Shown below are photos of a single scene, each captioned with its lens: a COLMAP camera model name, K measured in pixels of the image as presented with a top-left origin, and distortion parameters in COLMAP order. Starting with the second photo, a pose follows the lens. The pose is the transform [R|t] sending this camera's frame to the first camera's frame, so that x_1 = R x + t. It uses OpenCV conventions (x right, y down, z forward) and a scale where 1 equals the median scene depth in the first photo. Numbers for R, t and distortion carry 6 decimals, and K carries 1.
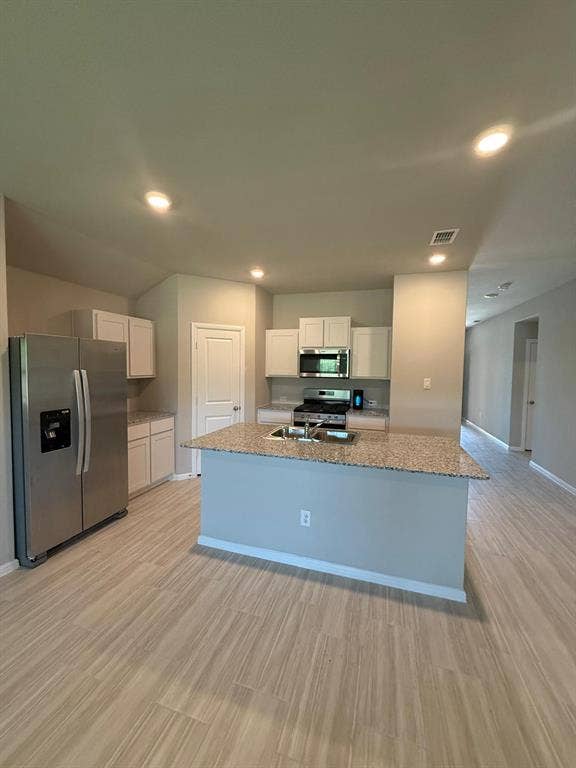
lens RADIAL K [[303.6, 0, 288.0], [0, 303.6, 384.0], [0, 0, 1]] dist [0.000606, 0.000114]
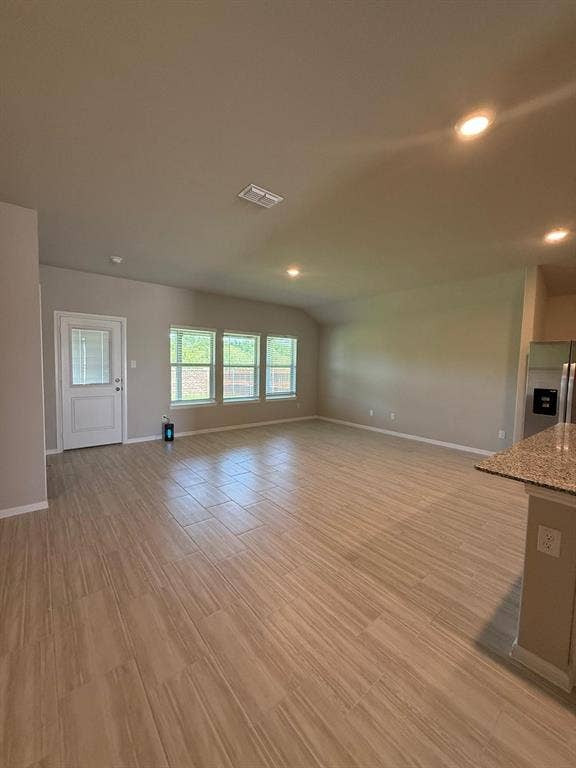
lens RADIAL K [[291.3, 0, 288.0], [0, 291.3, 384.0], [0, 0, 1]] dist [-0.011836, -0.000129]
pose [[-0.554277, 0.035752, -0.831564, 1.615473], [-0.059967, 0.994765, 0.082740, 0.022284], [0.830169, 0.095728, -0.549231, 0.960724]]
